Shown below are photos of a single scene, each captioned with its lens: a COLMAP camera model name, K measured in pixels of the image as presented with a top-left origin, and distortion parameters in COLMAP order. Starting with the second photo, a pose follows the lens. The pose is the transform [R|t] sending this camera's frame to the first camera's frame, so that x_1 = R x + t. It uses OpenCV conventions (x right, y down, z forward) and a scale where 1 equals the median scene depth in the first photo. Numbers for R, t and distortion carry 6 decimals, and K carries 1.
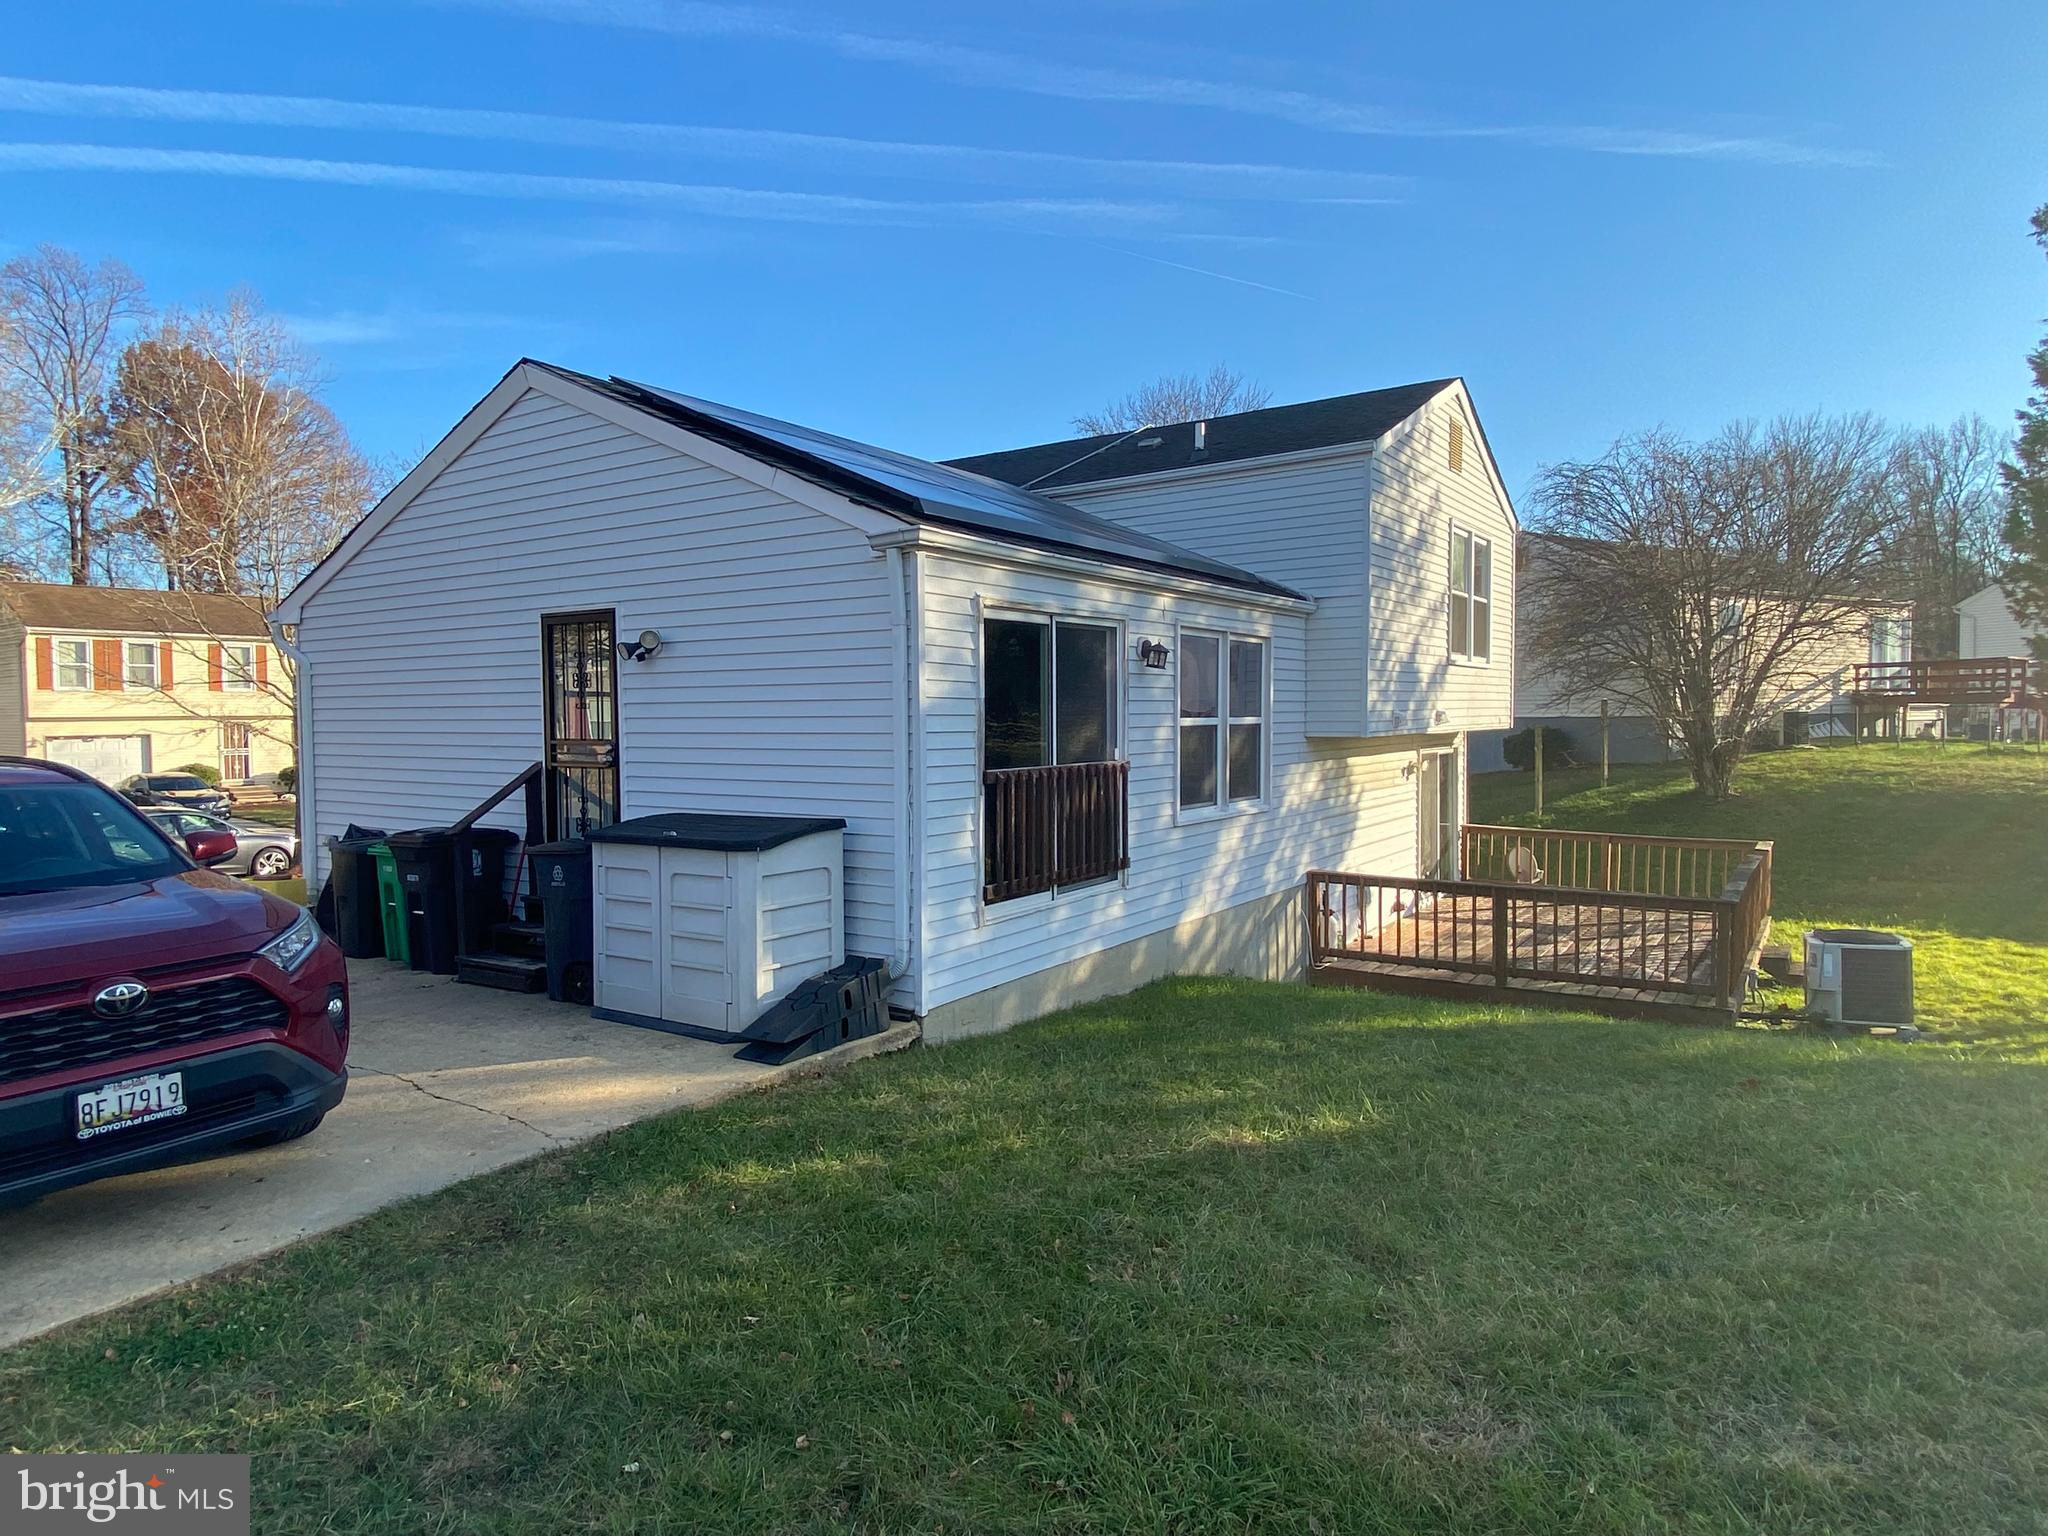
lens RADIAL K [[1181.1, 0, 1041.4], [0, 1181.1, 762.7], [0, 0, 1]] dist [0.073461, -0.001601]
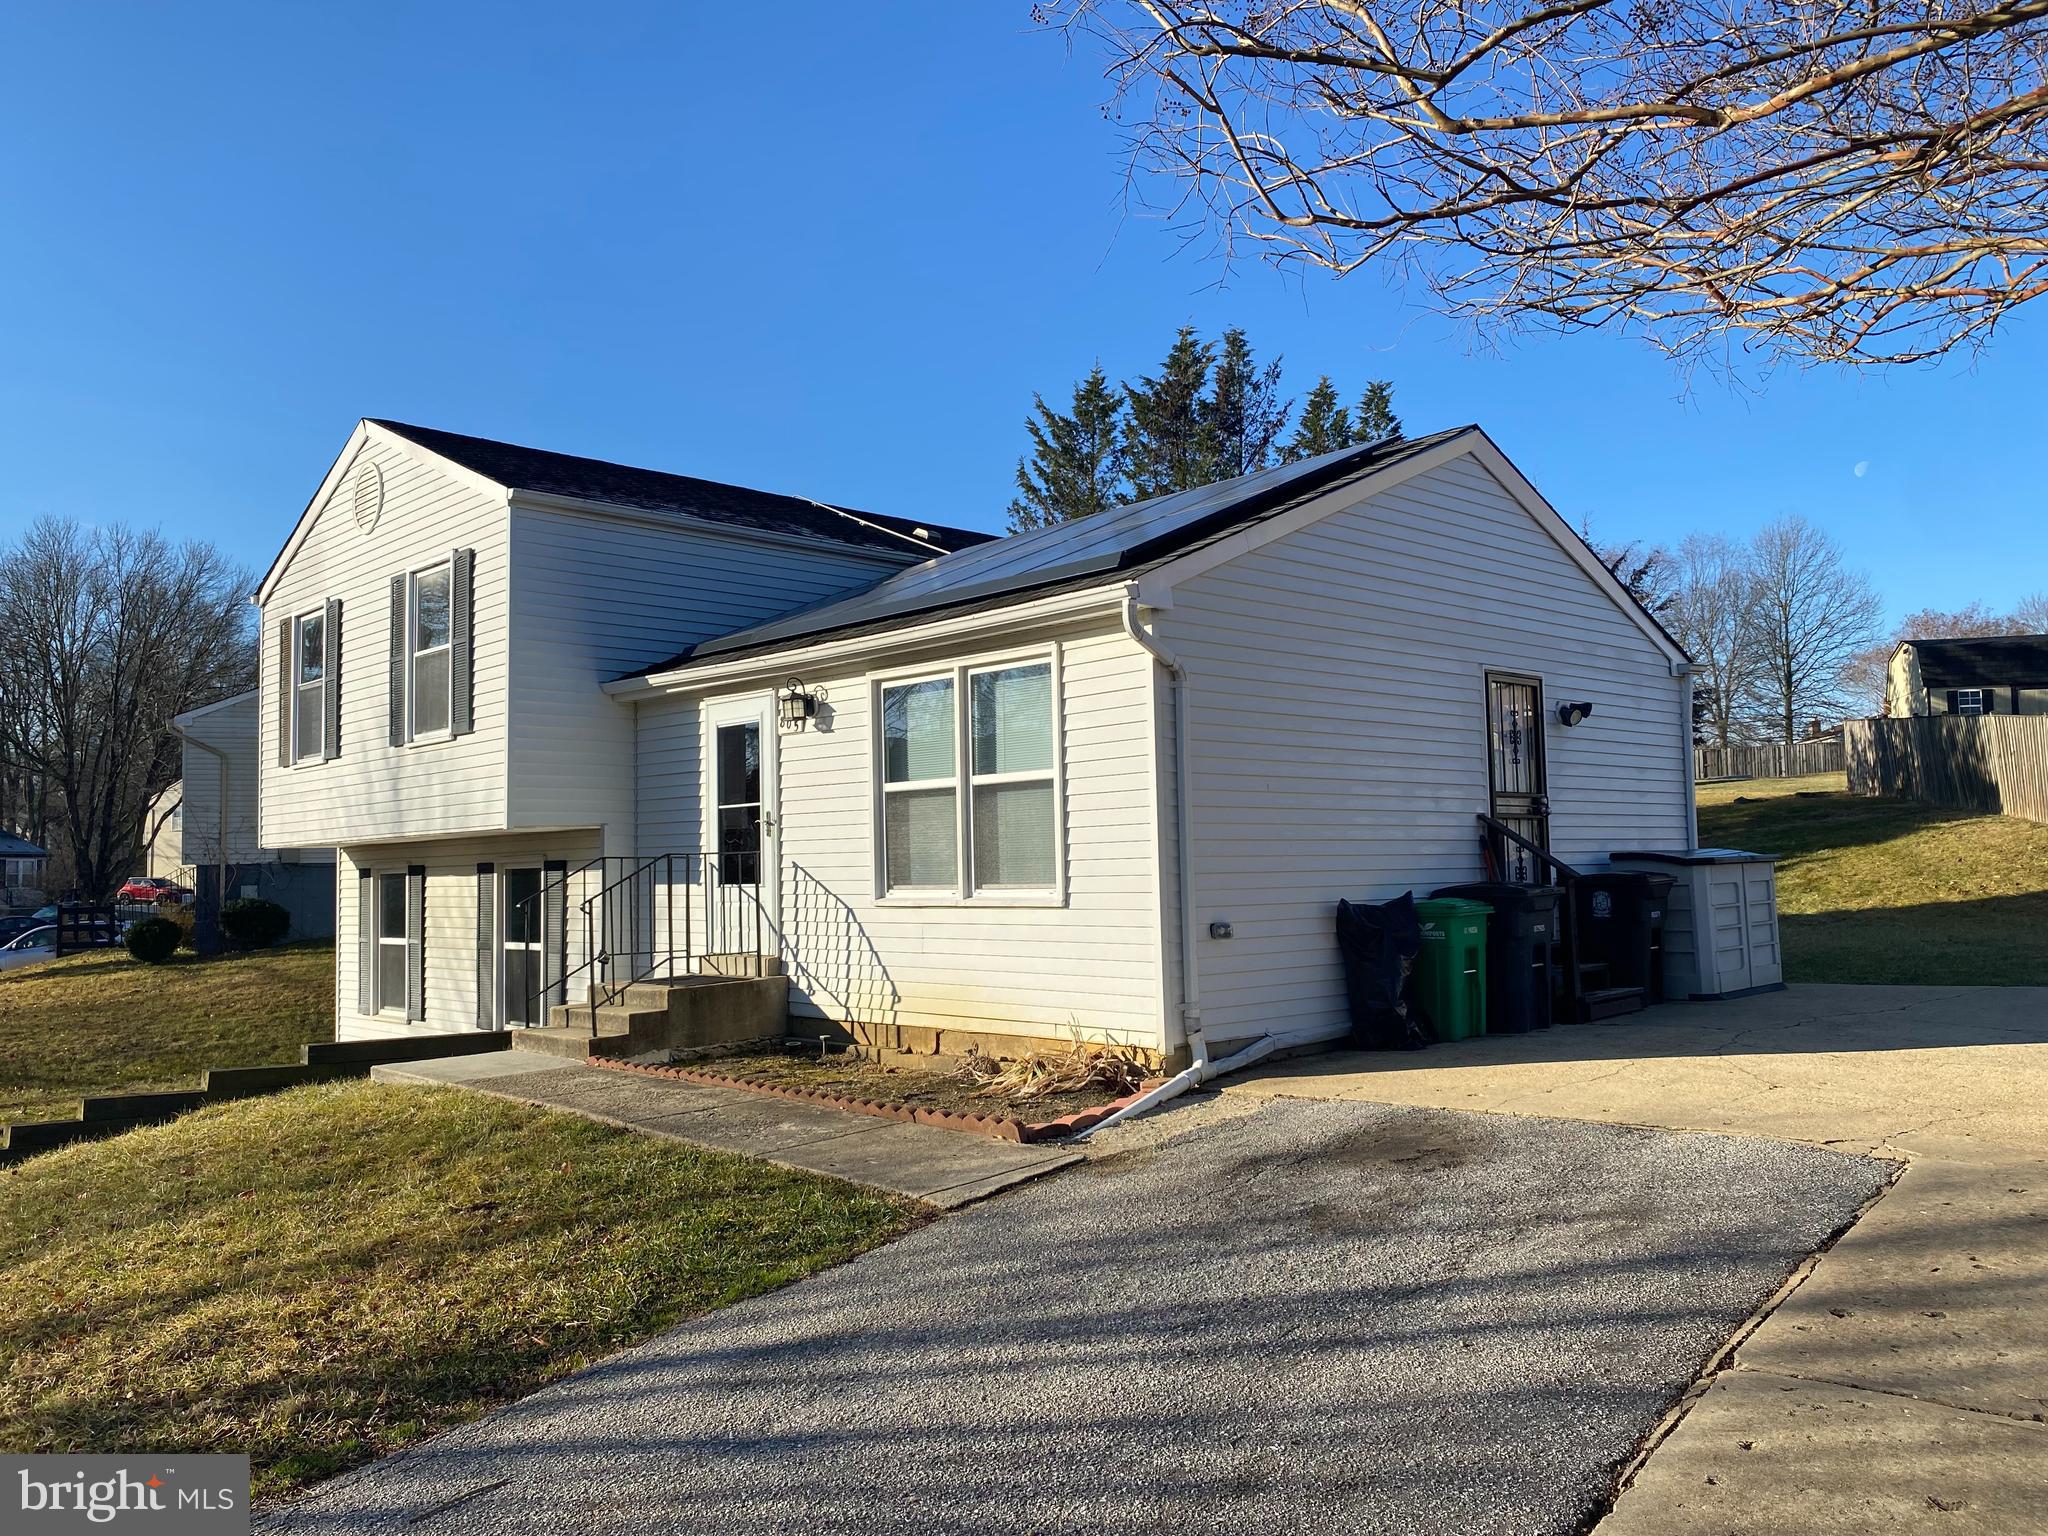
lens RADIAL K [[1547.2, 0, 1027.0], [0, 1547.2, 782.0], [0, 0, 1]] dist [0.060291, -0.014304]
pose [[0.221402, 0.056751, 0.973530, -1.877372], [0.057973, 0.995774, -0.071232, 0.046215], [-0.973458, 0.072209, 0.217176, 1.151787]]
